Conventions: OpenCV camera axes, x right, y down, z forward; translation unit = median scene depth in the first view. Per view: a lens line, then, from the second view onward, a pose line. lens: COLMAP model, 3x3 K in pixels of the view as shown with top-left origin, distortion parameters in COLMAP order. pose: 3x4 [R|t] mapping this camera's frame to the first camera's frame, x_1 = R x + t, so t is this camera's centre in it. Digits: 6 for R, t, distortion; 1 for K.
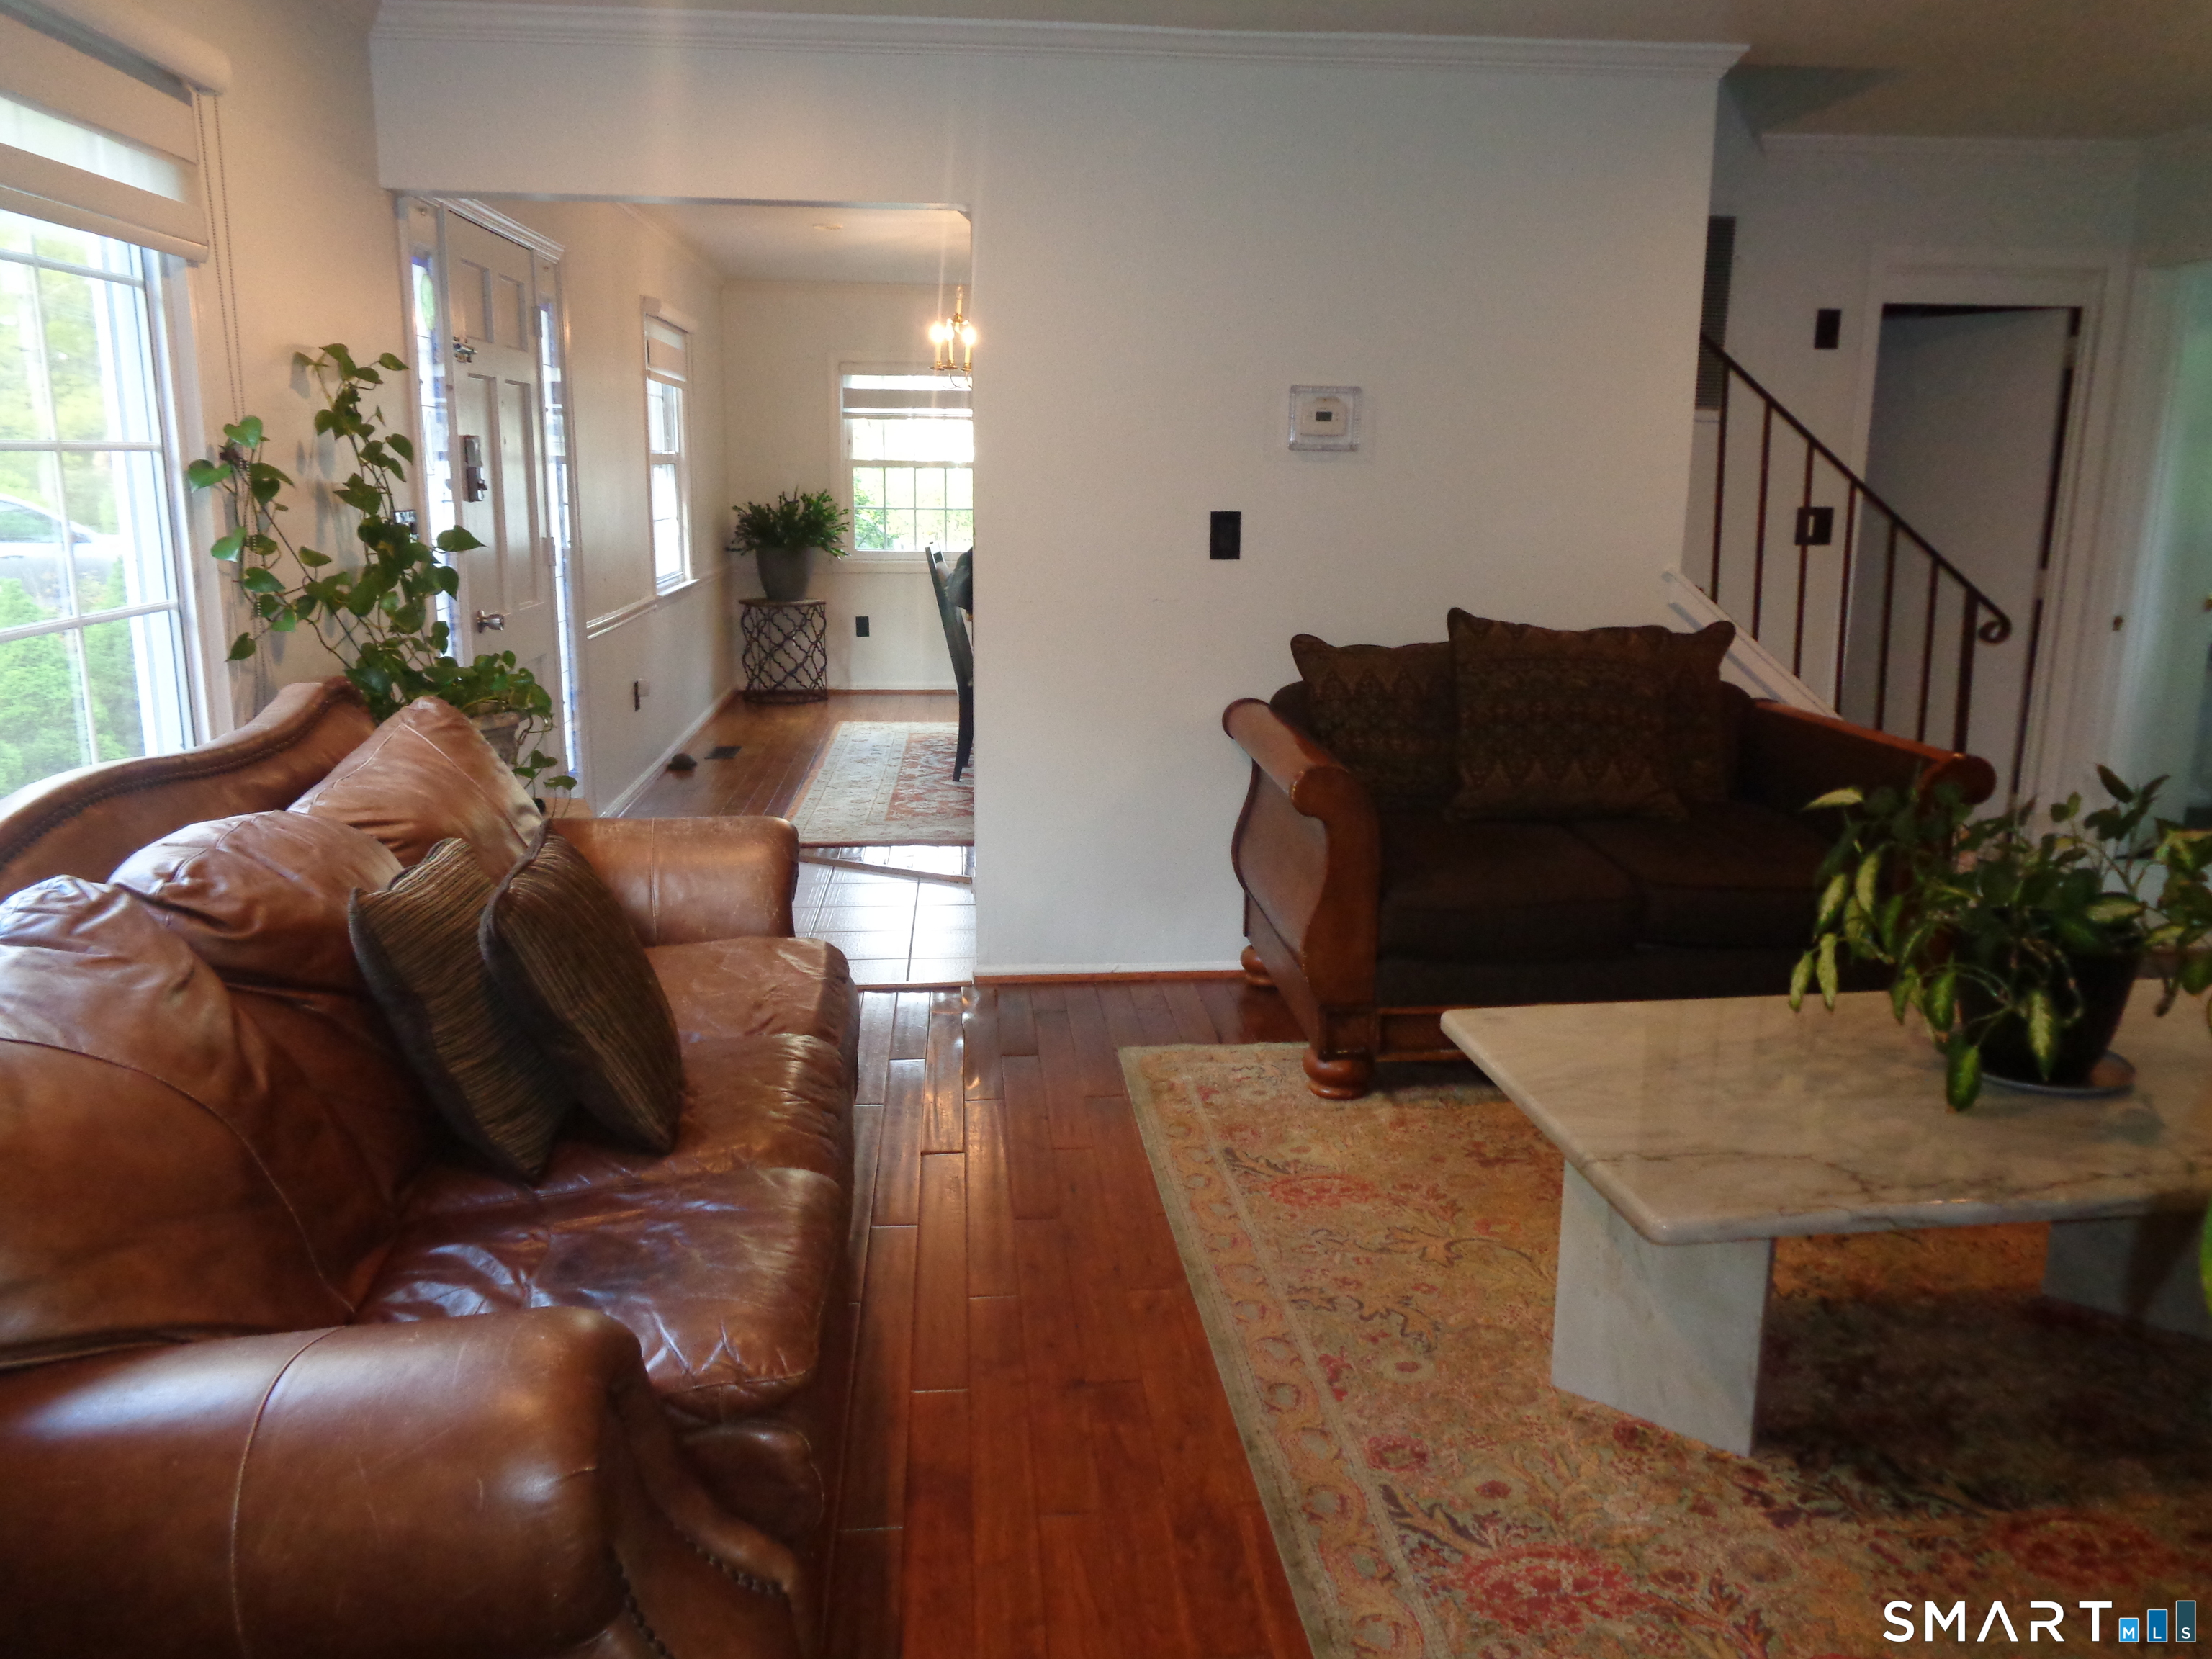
lens RADIAL K [[1650.0, 0, 1112.2], [0, 1650.0, 828.7], [0, 0, 1]] dist [-0.003047, 0.007391]
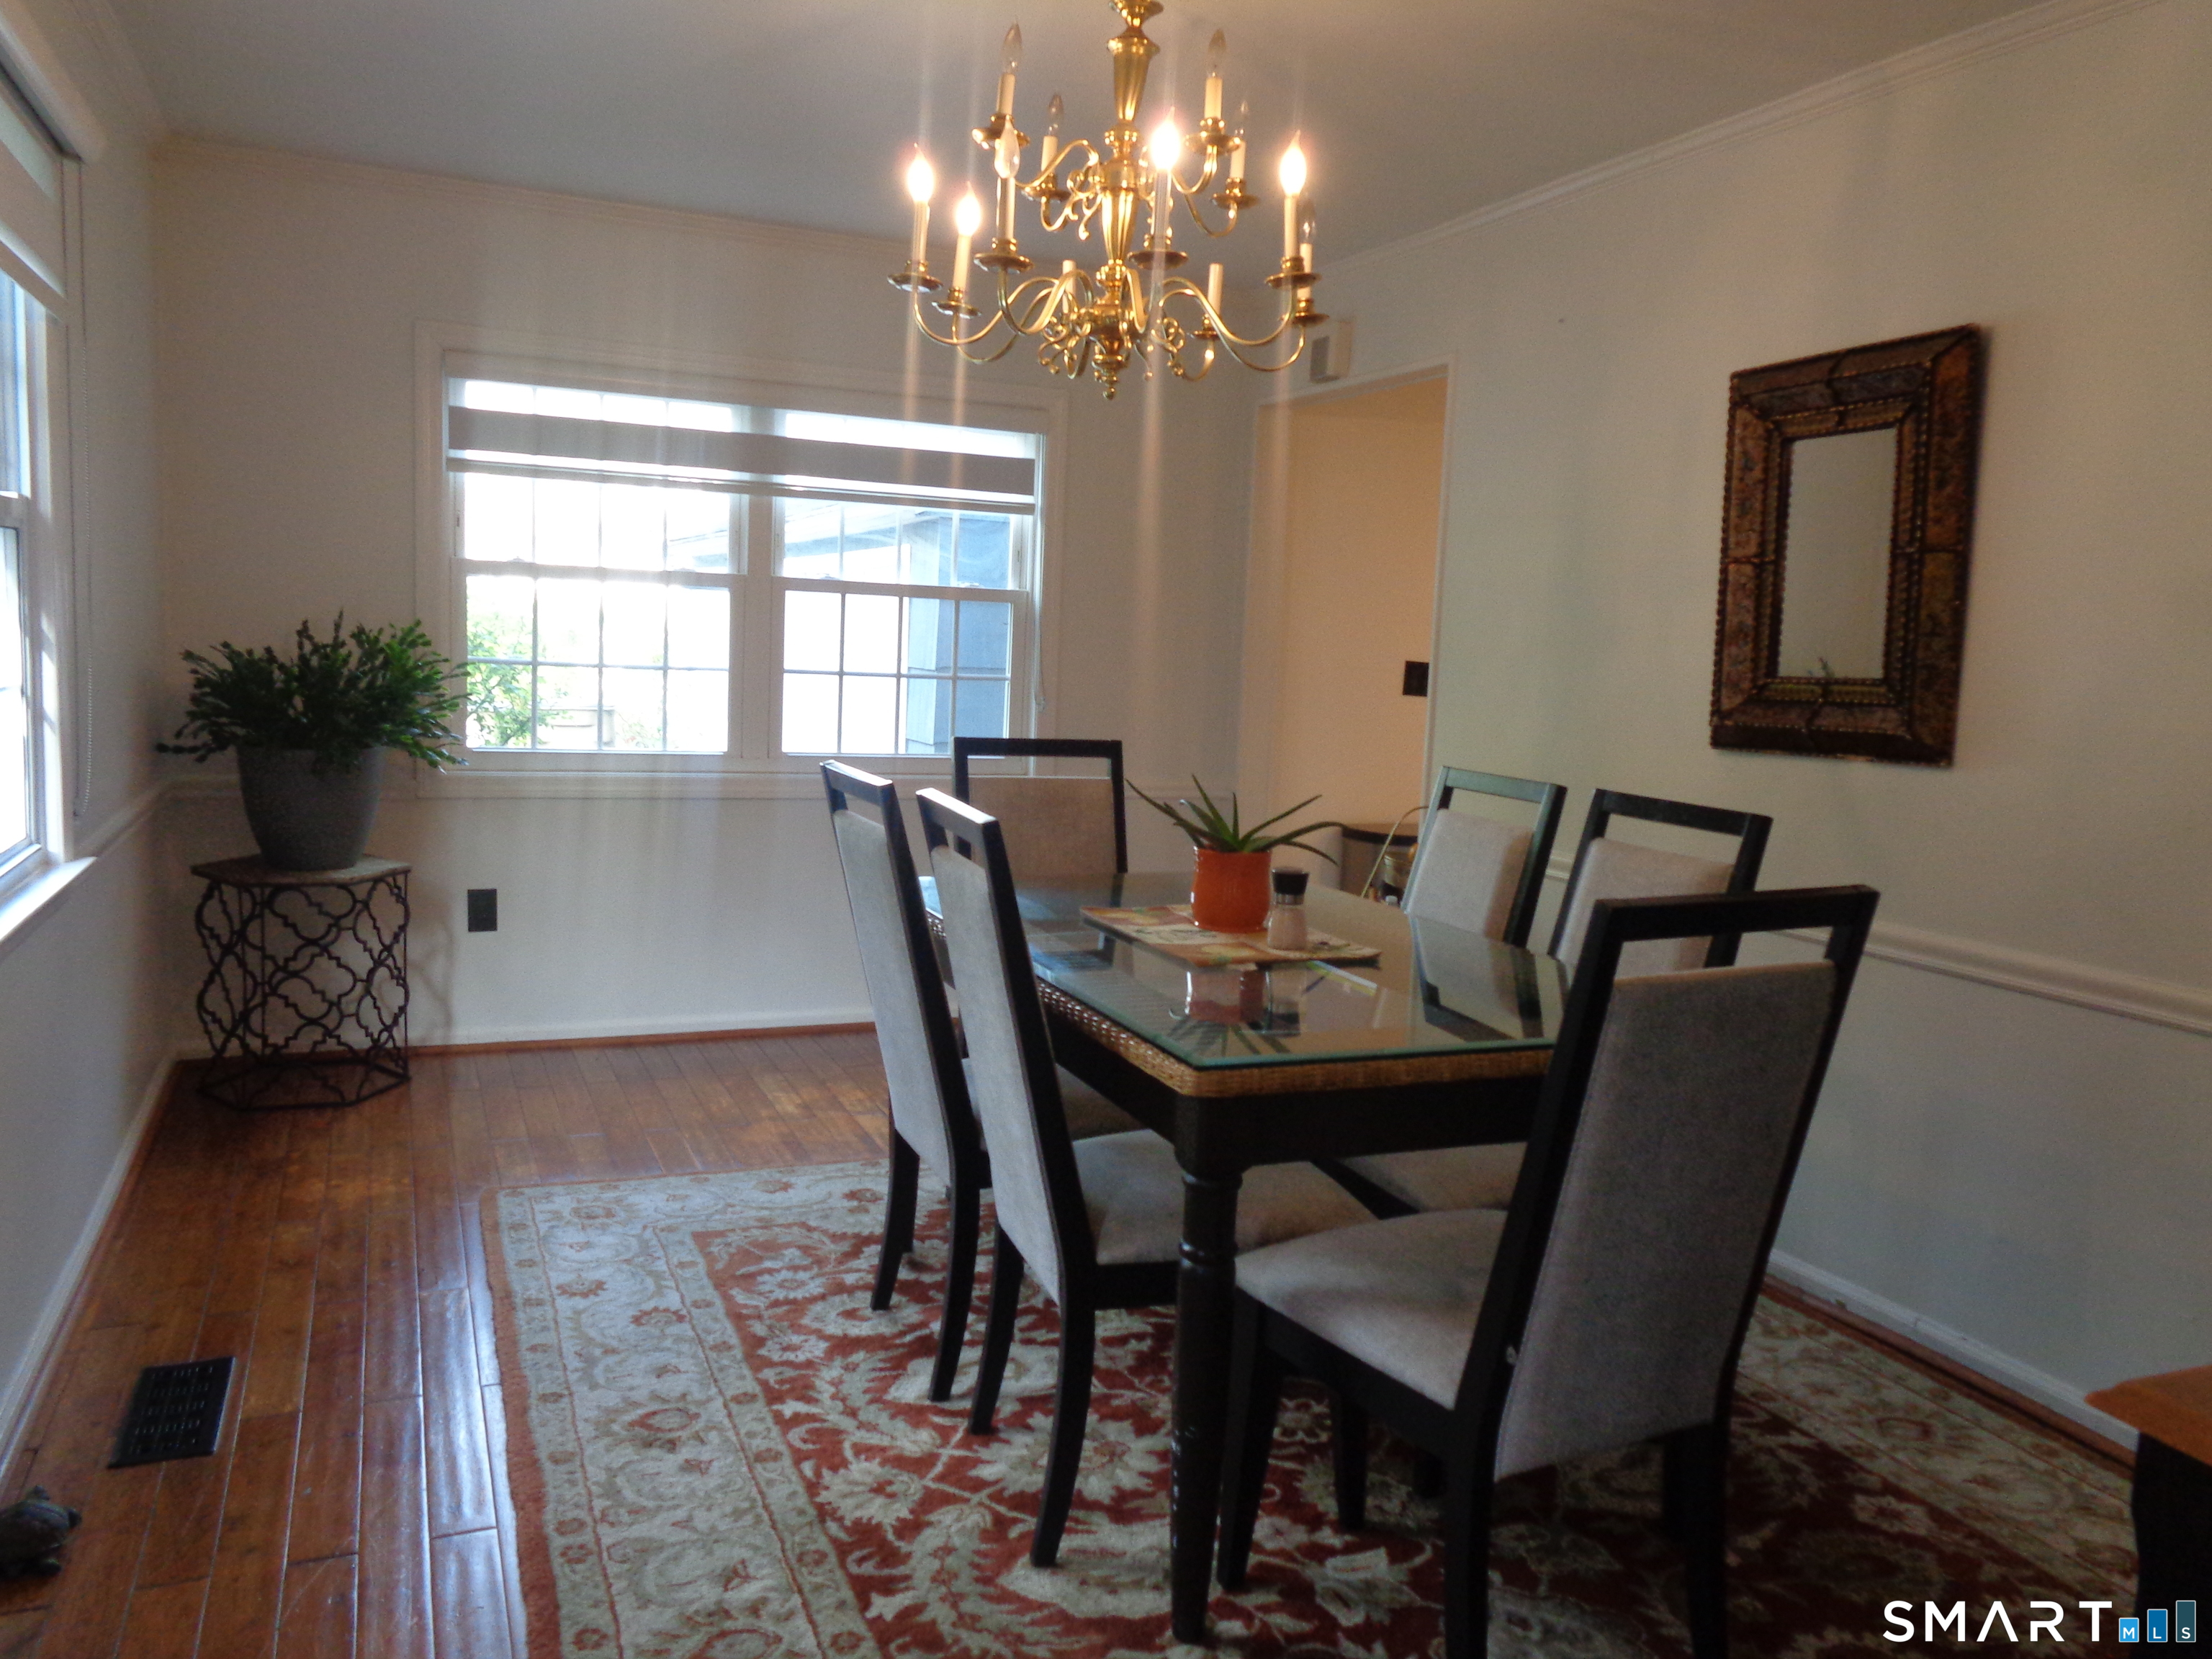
lens RADIAL K [[1650.0, 0, 1101.4], [0, 1650.0, 820.4], [0, 0, 1]] dist [-0.003047, 0.007391]
pose [[0.951830, -0.001155, 0.306623, -0.131382], [0.023713, 0.997275, -0.069855, -0.113932], [-0.305707, 0.073761, 0.949264, 0.513702]]
